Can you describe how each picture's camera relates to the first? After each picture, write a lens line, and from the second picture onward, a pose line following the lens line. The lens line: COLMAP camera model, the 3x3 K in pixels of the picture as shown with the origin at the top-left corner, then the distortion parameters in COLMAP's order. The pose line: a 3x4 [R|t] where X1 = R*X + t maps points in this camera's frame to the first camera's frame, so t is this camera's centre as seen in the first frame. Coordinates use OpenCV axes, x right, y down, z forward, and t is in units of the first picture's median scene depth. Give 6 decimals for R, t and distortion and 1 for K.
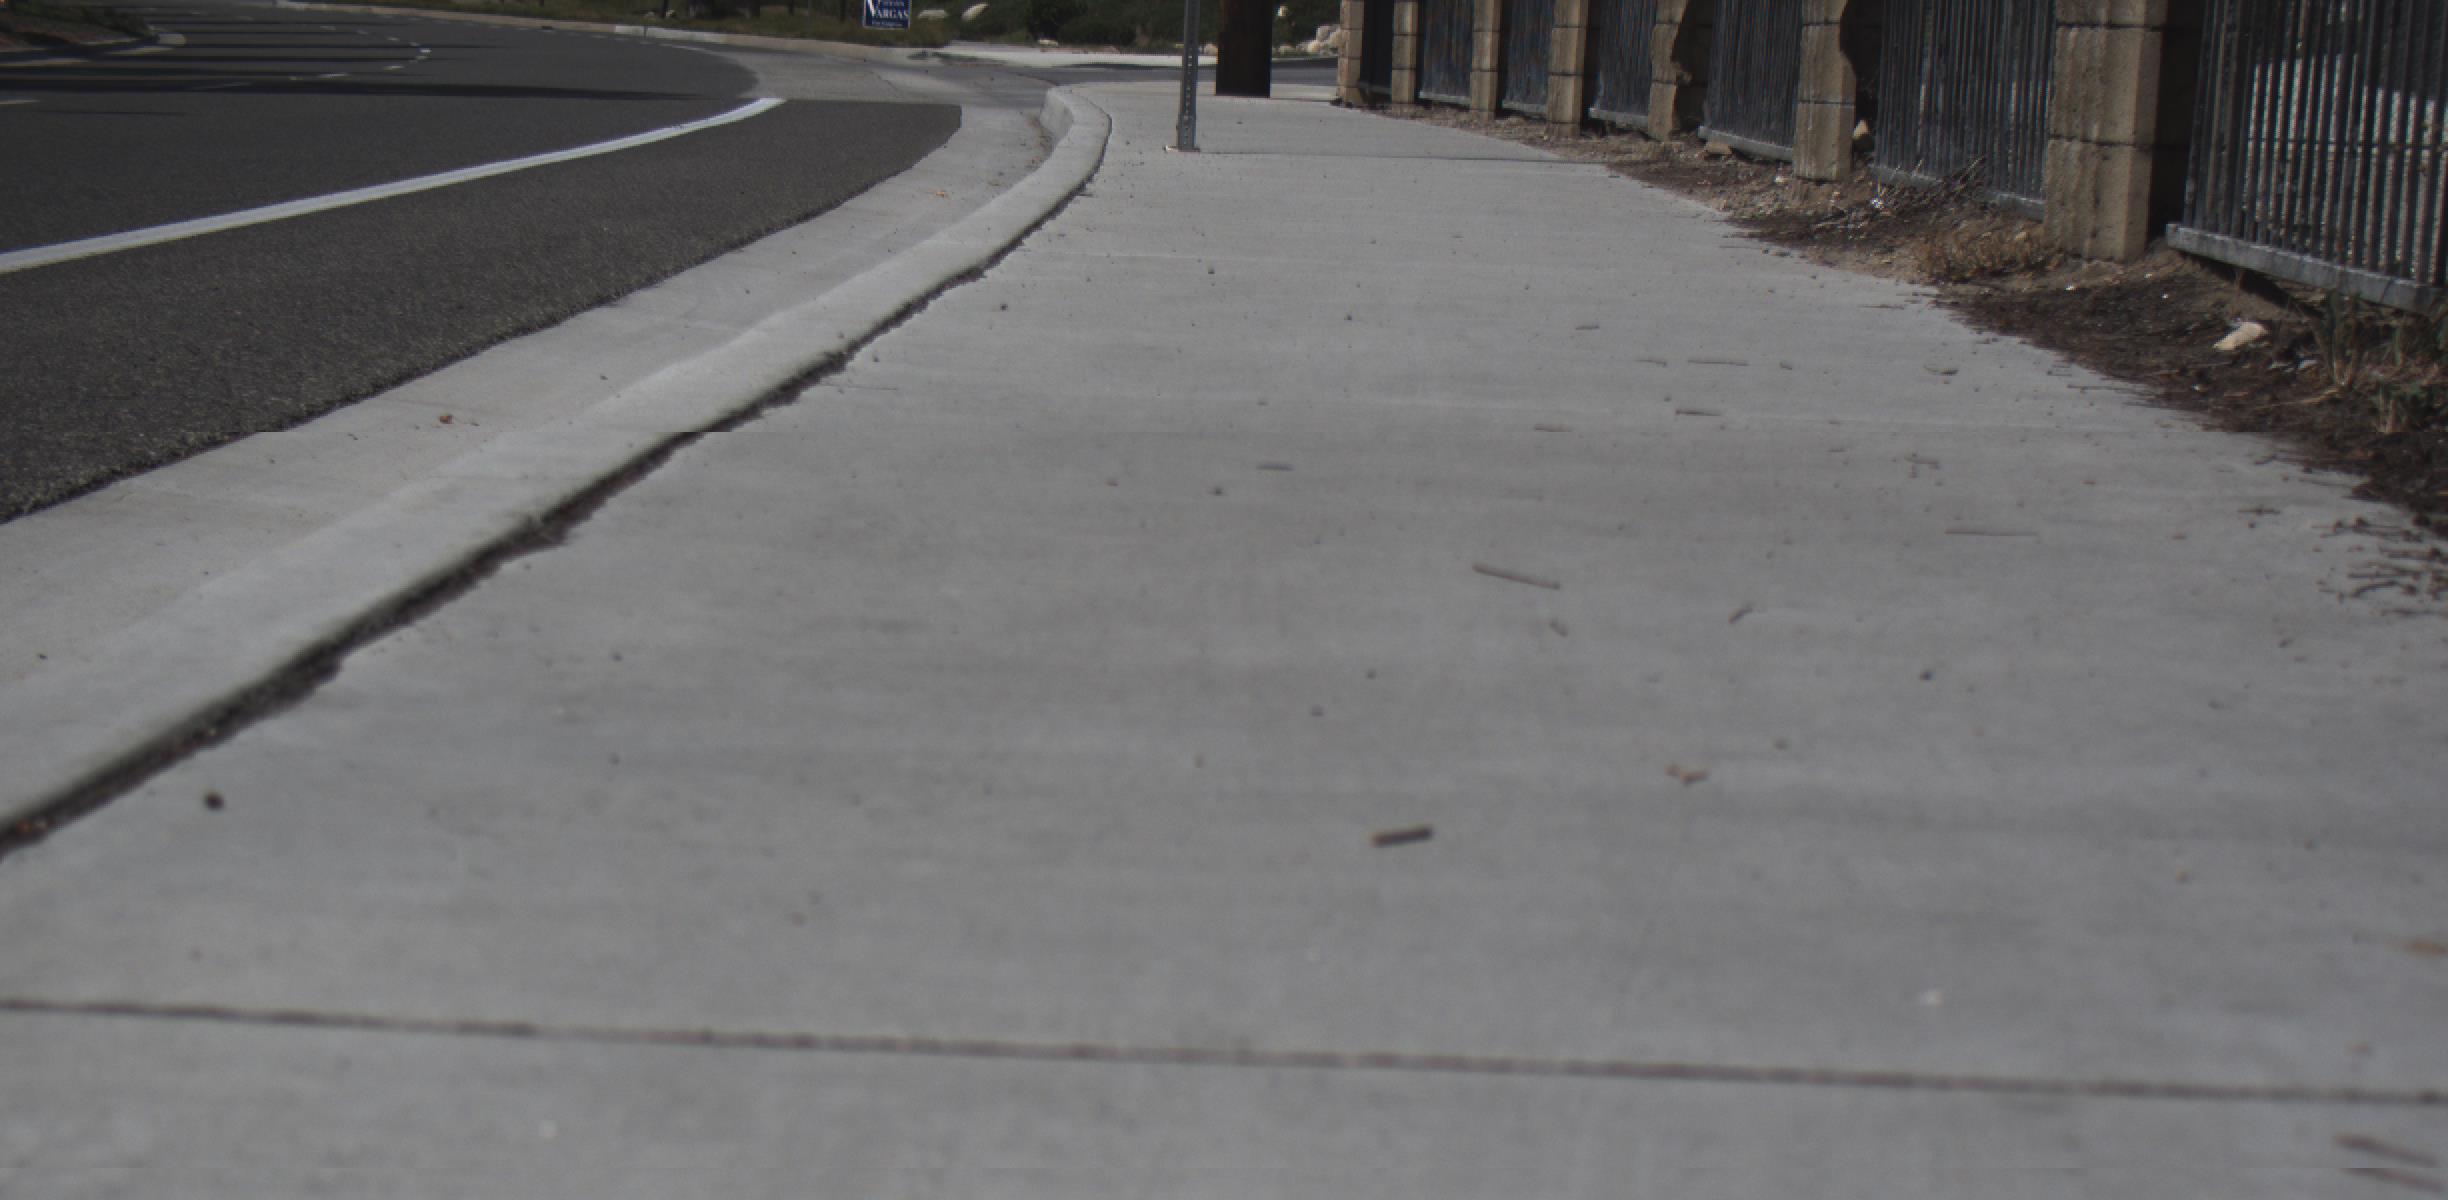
lens RADIAL K [[3623.7, 0, 1224.0], [0, 3623.7, 600.0], [0, 0, 1]] dist [-0.165174, 0.611445]
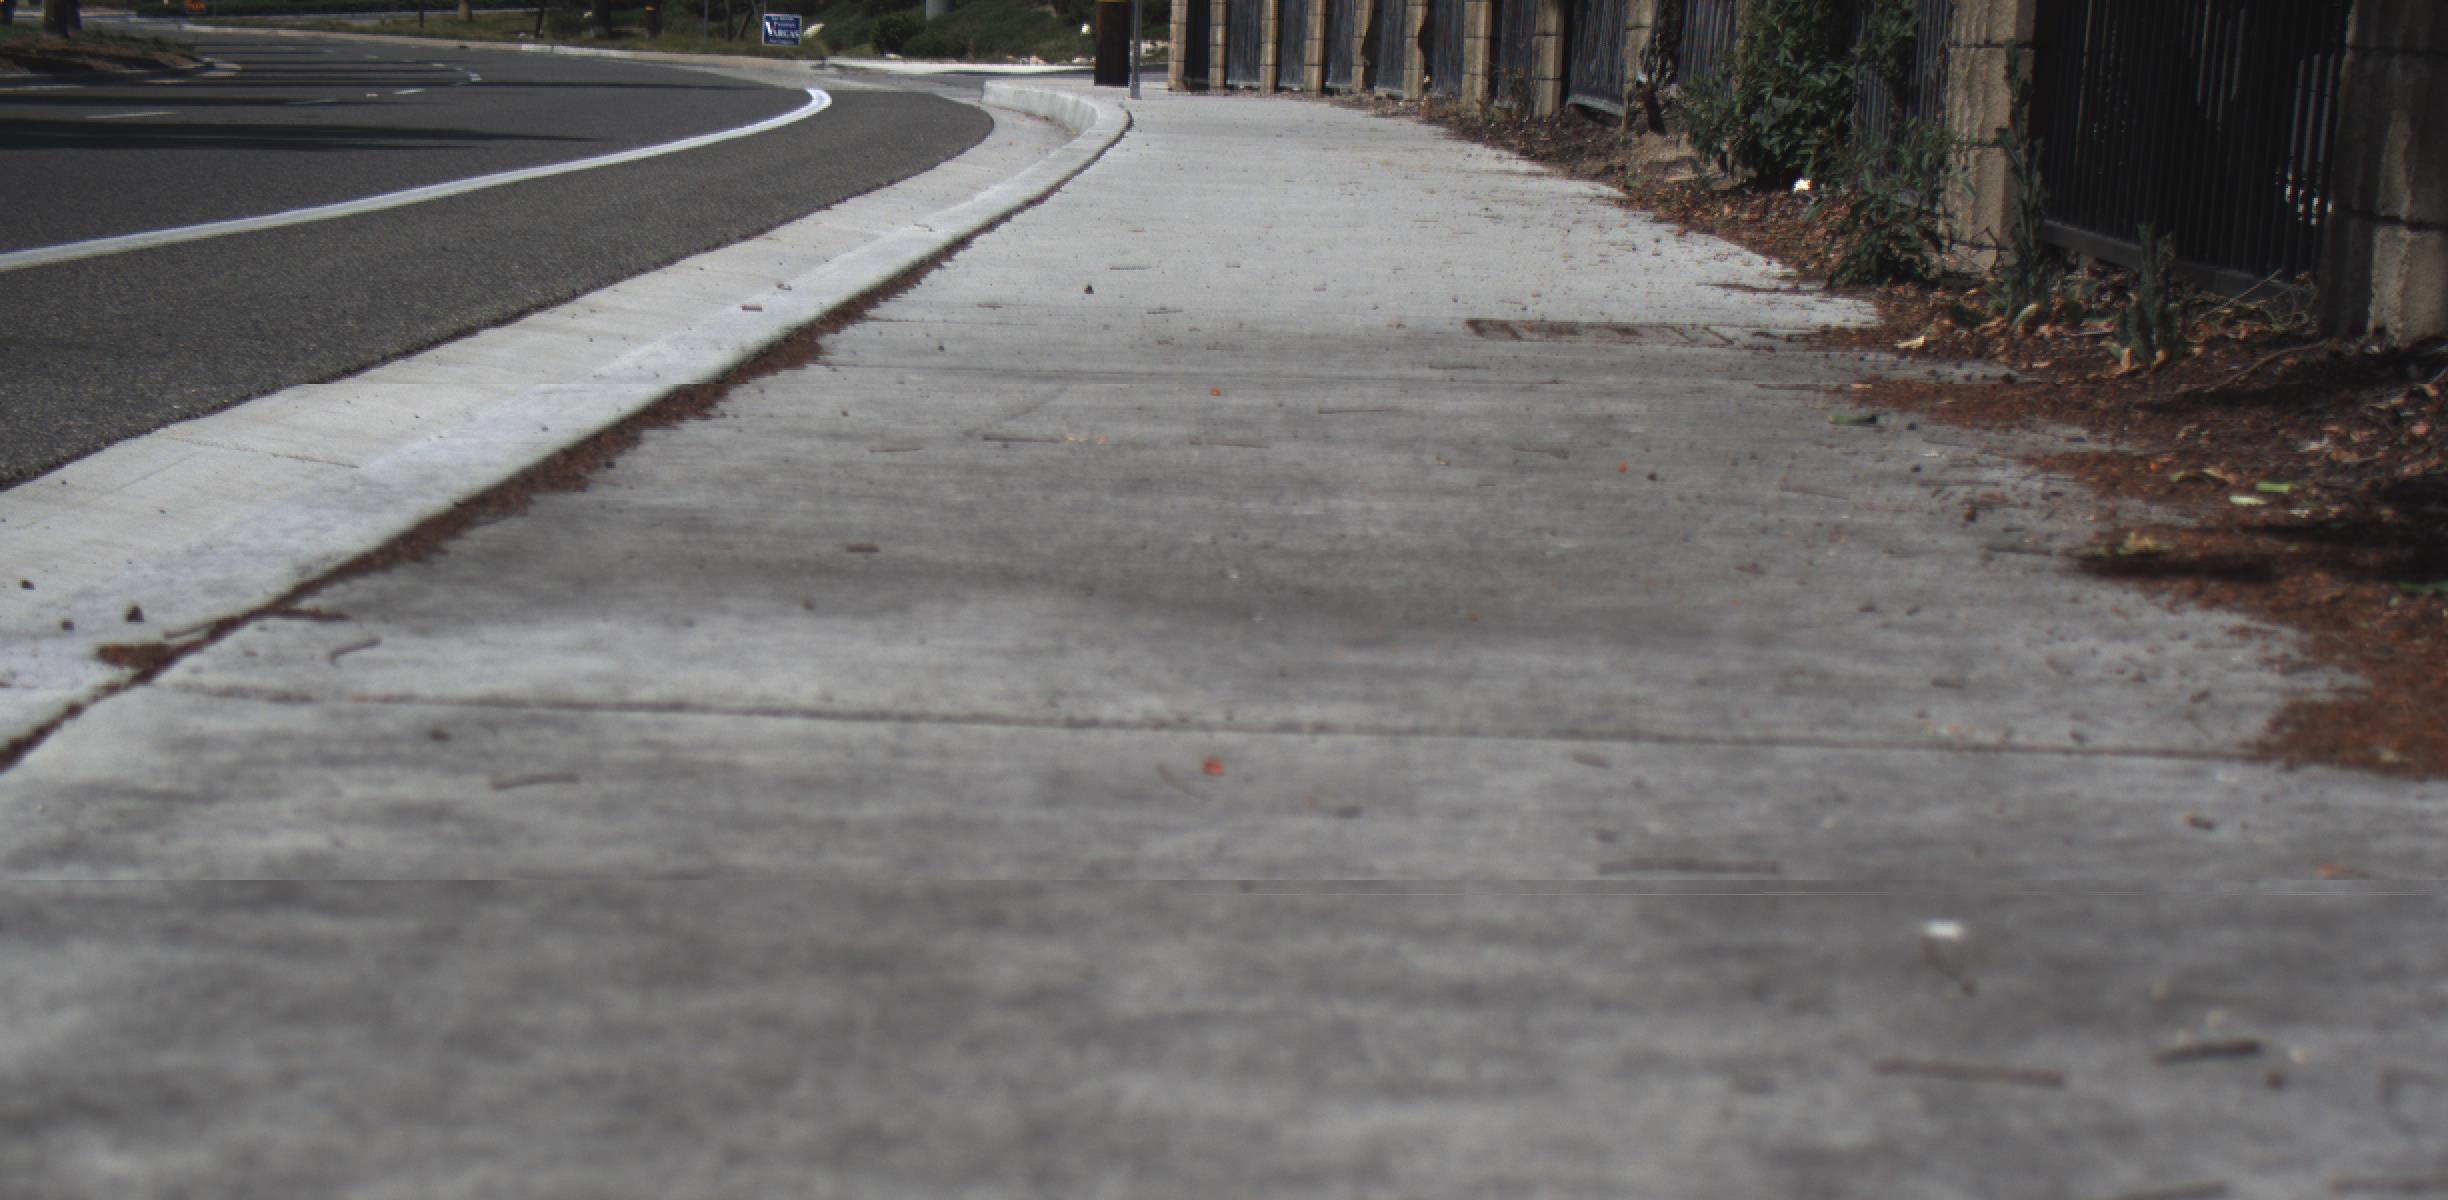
lens RADIAL K [[3623.7, 0, 1224.0], [0, 3623.7, 600.0], [0, 0, 1]] dist [-0.165174, 0.611445]
pose [[0.997922, -0.015743, 0.062480, -0.077323], [0.016004, 0.999865, -0.003677, 0.146351], [-0.062413, 0.004669, 0.998039, -0.917931]]
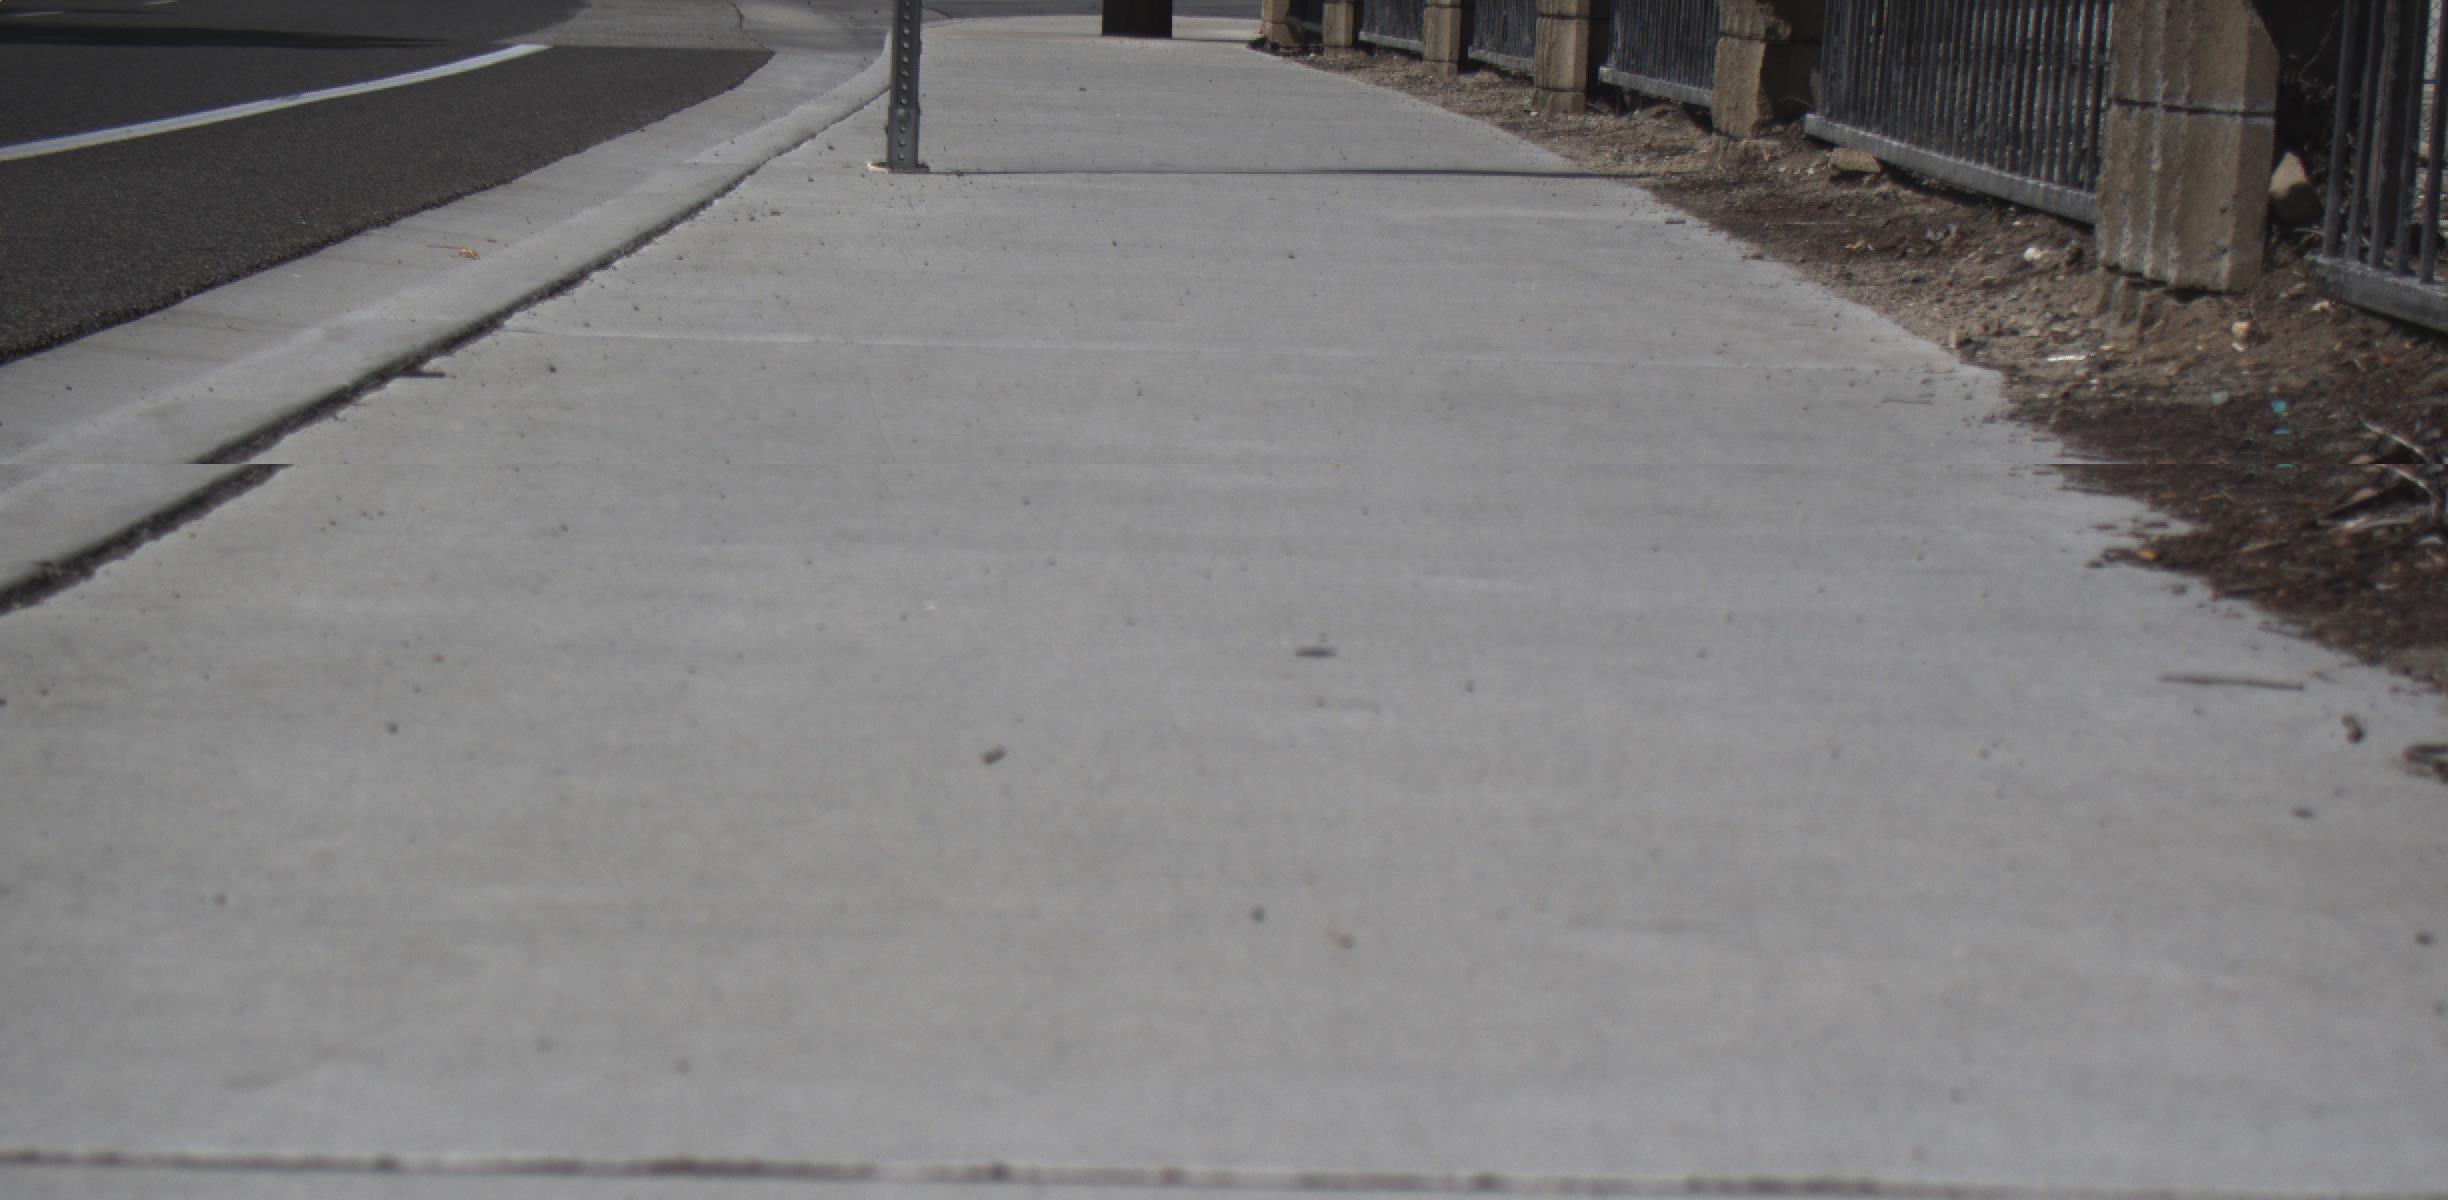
lens RADIAL K [[3623.7, 0, 1224.0], [0, 3623.7, 600.0], [0, 0, 1]] dist [-0.165174, 0.611445]
pose [[0.999937, -0.007771, 0.008095, 0.027350], [0.007597, 0.999744, 0.021319, -0.055267], [-0.008259, -0.021256, 0.999740, 0.349827]]
